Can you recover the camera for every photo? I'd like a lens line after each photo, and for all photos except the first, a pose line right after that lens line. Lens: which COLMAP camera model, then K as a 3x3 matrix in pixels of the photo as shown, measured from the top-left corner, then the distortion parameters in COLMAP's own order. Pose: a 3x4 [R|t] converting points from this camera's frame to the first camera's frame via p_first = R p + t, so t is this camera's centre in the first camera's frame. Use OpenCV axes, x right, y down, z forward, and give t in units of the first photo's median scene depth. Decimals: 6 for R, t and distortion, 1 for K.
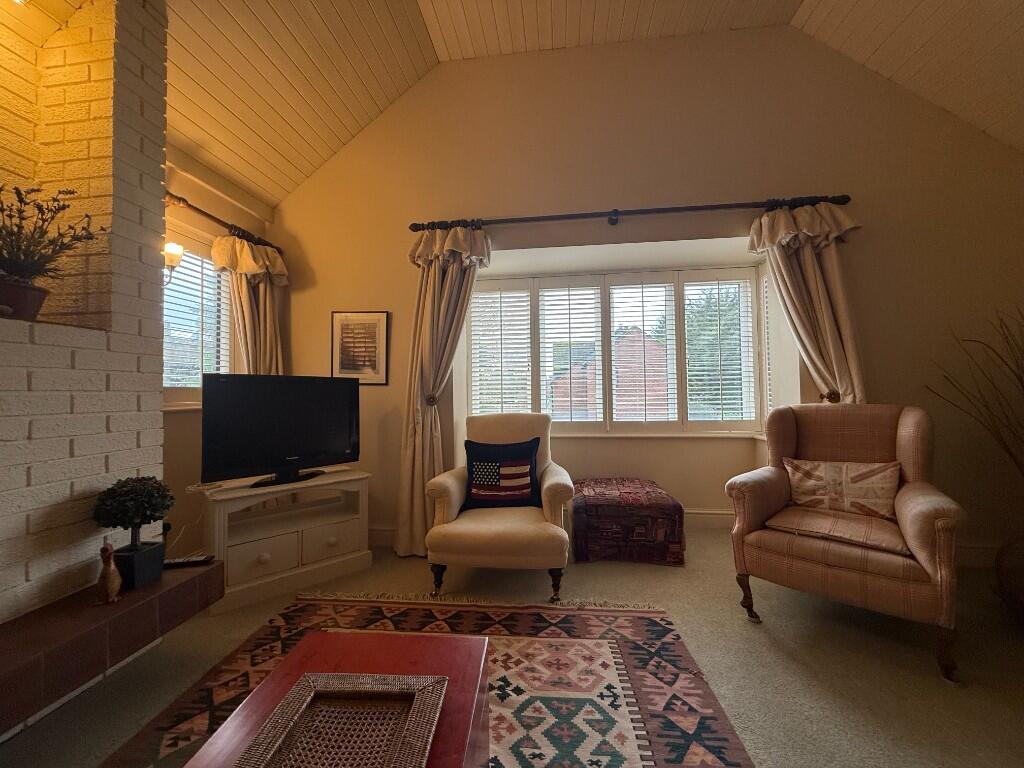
lens RADIAL K [[405.3, 0, 509.7], [0, 405.3, 382.7], [0, 0, 1]] dist [-0.001003, 0.000545]
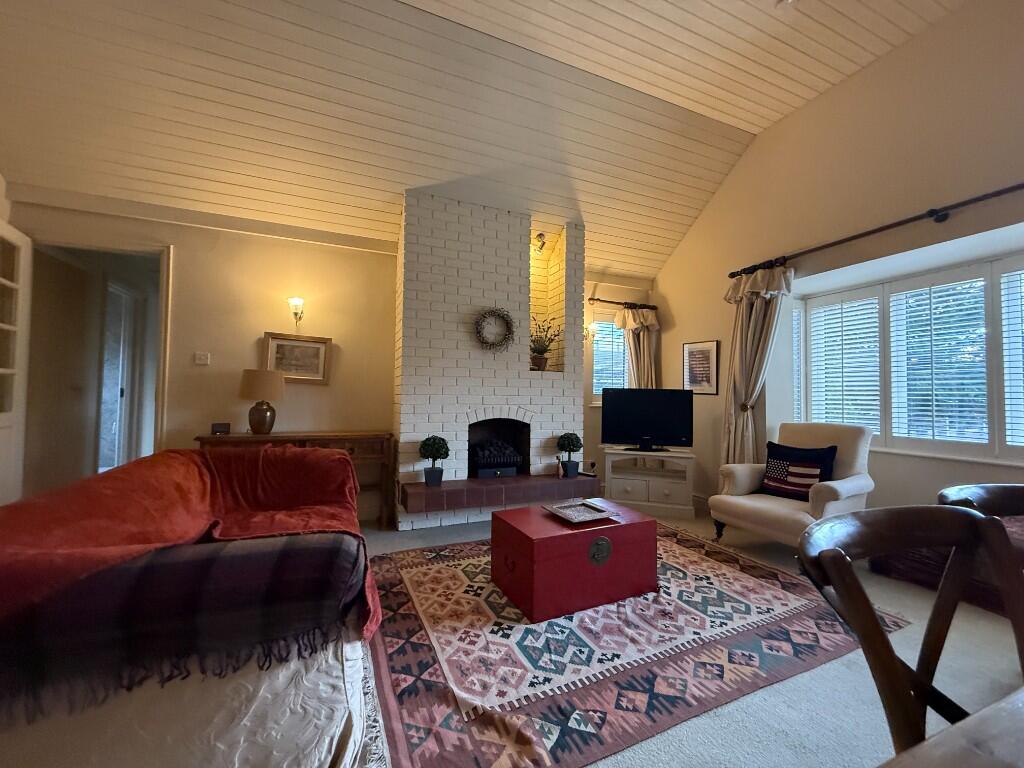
lens RADIAL K [[405.3, 0, 509.7], [0, 405.3, 382.7], [0, 0, 1]] dist [-0.001003, 0.000545]
pose [[0.493499, -0.007897, -0.869710, 0.740806], [-0.000305, 0.999957, -0.009253, -0.030225], [0.869746, 0.004832, 0.493476, -0.371659]]
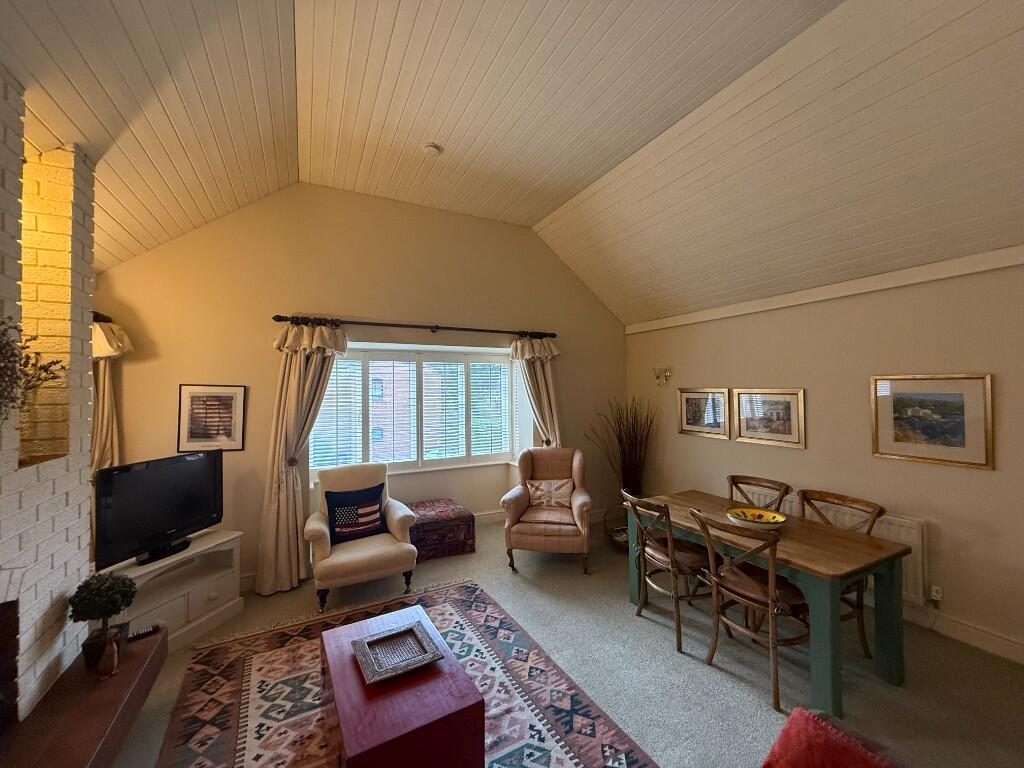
lens RADIAL K [[405.3, 0, 509.7], [0, 405.3, 382.7], [0, 0, 1]] dist [-0.001003, 0.000545]
pose [[0.830282, 0.015531, 0.557127, -0.445175], [-0.013817, 0.999878, -0.007281, -0.261257], [-0.557172, -0.001652, 0.830395, -0.511756]]
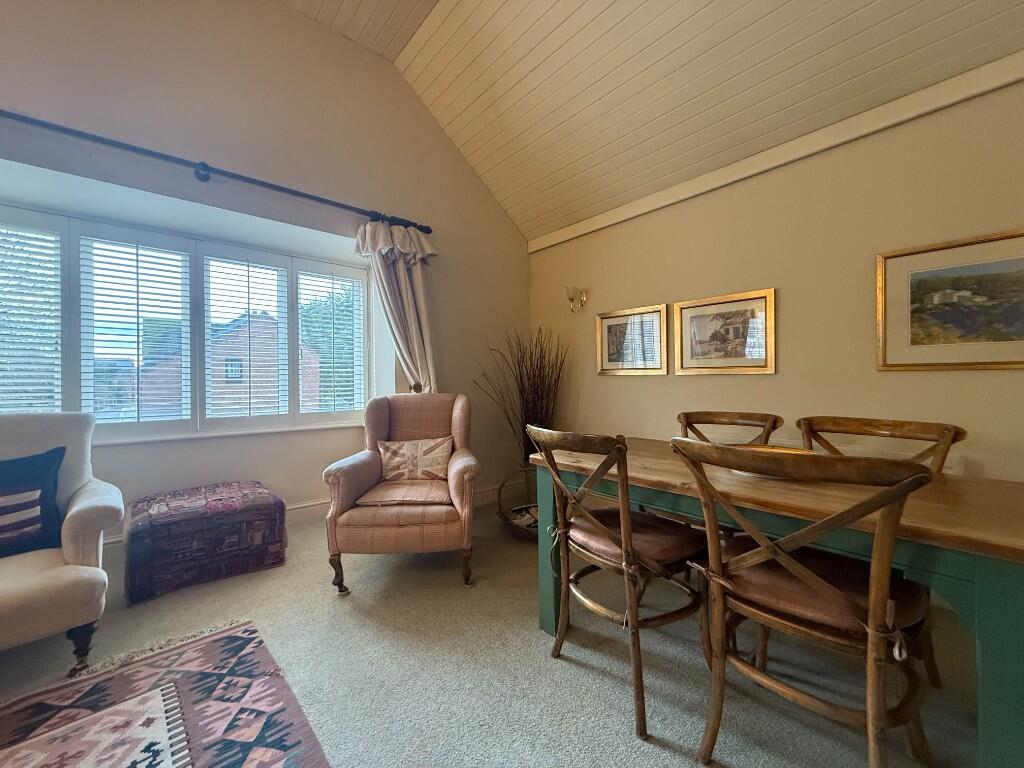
lens RADIAL K [[405.3, 0, 509.7], [0, 405.3, 382.7], [0, 0, 1]] dist [-0.001003, 0.000545]
pose [[0.669645, 0.010049, 0.742613, 0.085454], [-0.018989, 0.999813, 0.003594, 0.011025], [-0.742438, -0.016508, 0.669711, -0.037549]]
